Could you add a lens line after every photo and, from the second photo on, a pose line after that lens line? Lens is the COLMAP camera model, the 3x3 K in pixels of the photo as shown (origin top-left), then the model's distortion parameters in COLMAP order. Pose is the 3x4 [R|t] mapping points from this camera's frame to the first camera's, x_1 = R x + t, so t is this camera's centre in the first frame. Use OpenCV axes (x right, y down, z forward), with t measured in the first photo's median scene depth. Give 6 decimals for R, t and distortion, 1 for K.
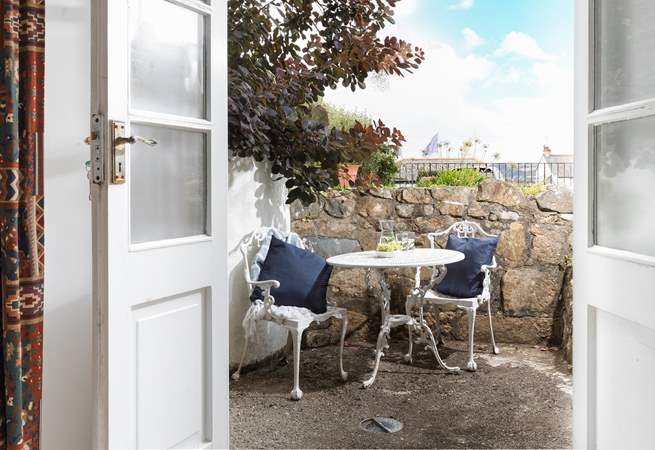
lens RADIAL K [[895.6, 0, 327.5], [0, 895.6, 225.0], [0, 0, 1]] dist [-0.008509, -0.006227]
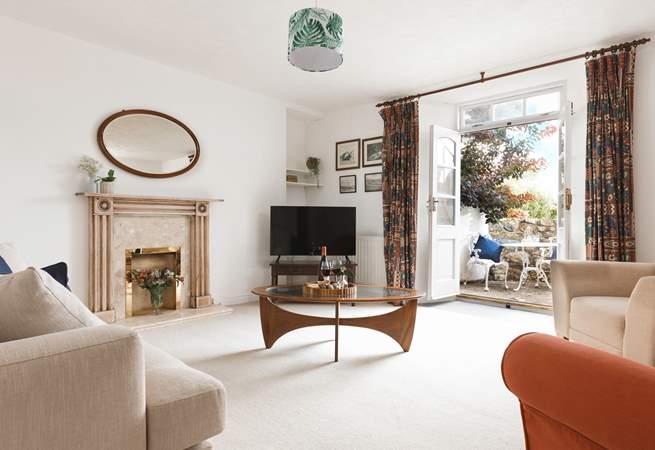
lens RADIAL K [[422.6, 0, 327.5], [0, 422.6, 225.0], [0, 0, 1]] dist [-0.003590, -0.000749]
pose [[0.909006, 0.006023, -0.416740, 0.060561], [-0.021767, 0.999217, -0.033037, 0.037968], [0.416215, 0.039102, 0.908425, -0.414910]]
